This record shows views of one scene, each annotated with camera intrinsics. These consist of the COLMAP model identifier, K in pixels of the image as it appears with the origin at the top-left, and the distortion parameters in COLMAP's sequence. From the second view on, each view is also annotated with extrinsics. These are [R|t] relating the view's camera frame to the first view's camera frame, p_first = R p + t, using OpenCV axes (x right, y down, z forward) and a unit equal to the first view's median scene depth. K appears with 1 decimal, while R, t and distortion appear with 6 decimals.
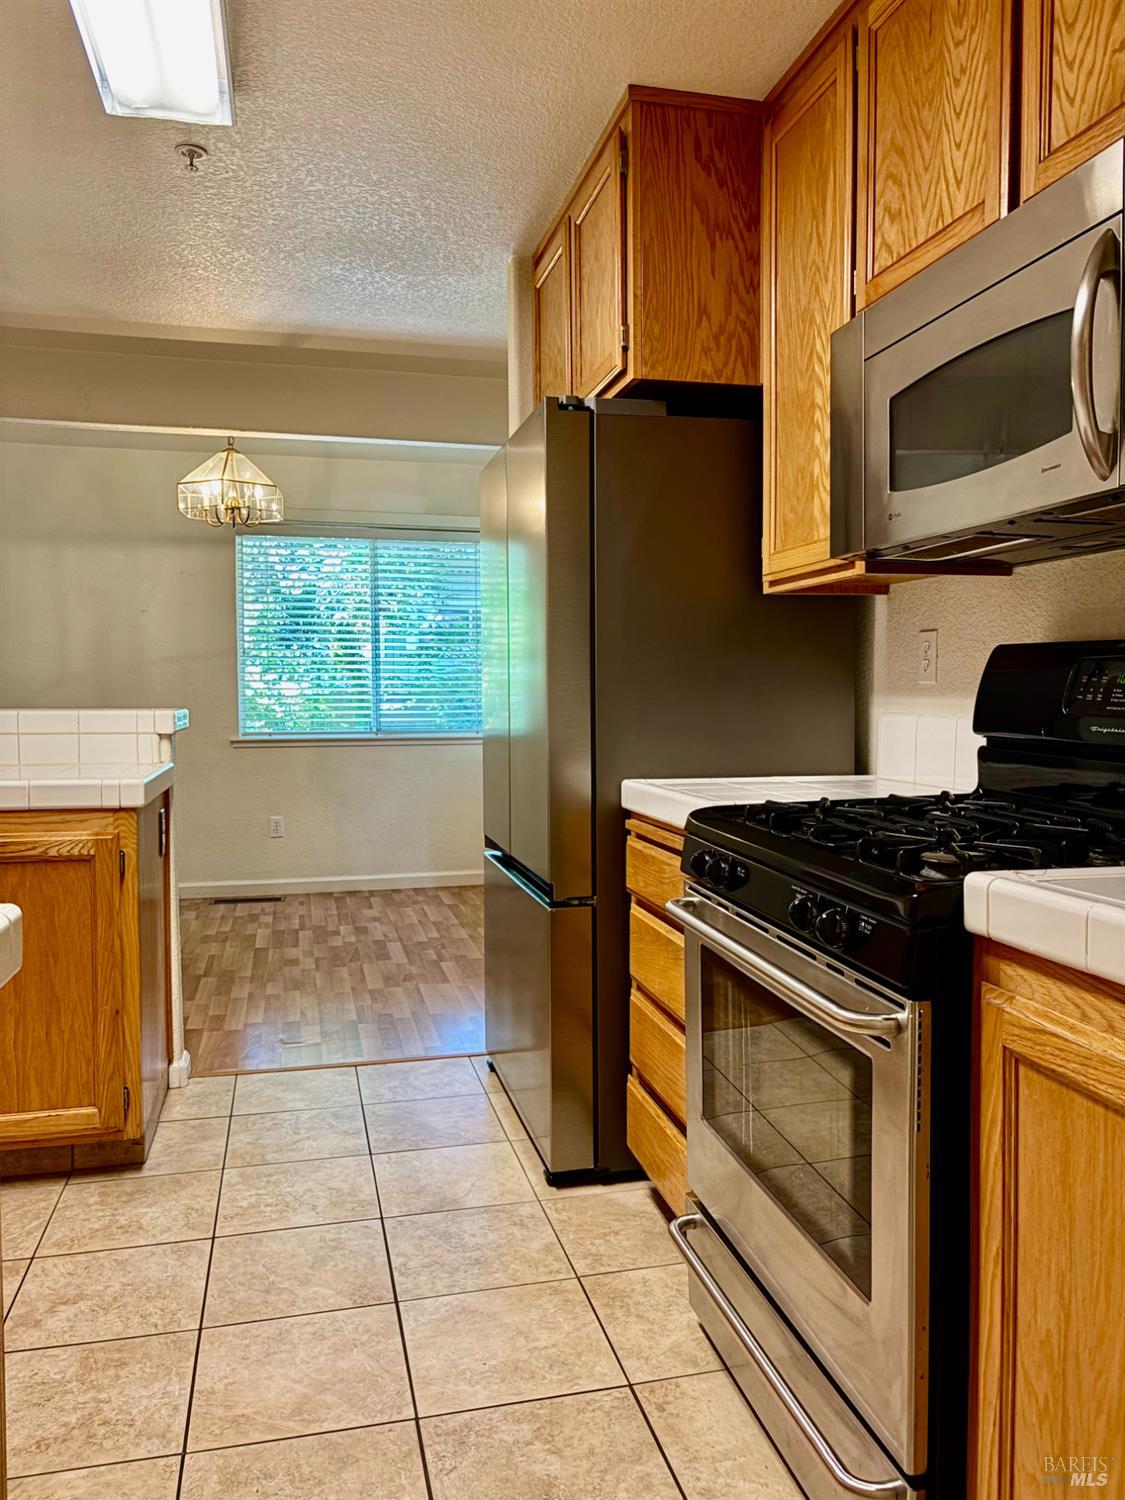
lens RADIAL K [[1131.7, 0, 562.5], [0, 1131.7, 750.0], [0, 0, 1]] dist [0.076393, -0.089576]
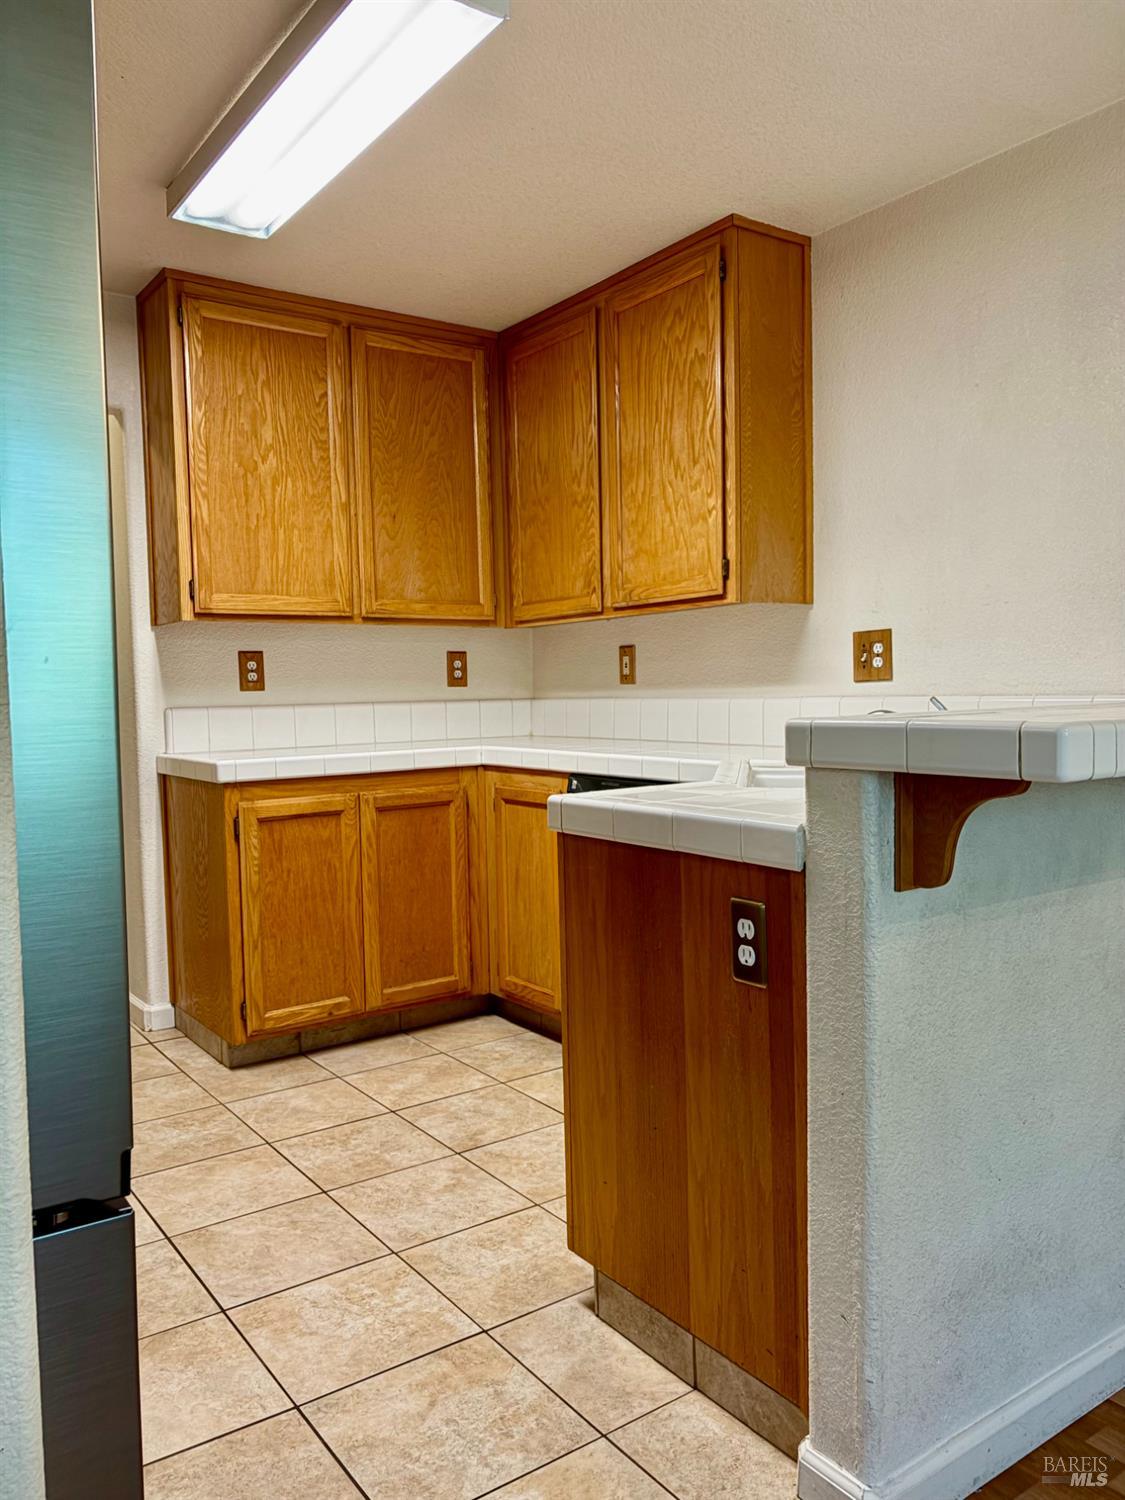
lens RADIAL K [[1156.4, 0, 562.5], [0, 1156.4, 750.0], [0, 0, 1]] dist [0.055770, 0.001587]
pose [[-0.930358, 0.045346, -0.363838, -0.087366], [0.007389, 0.994440, 0.105045, -0.092952], [0.366579, 0.095041, -0.925520, 1.765091]]
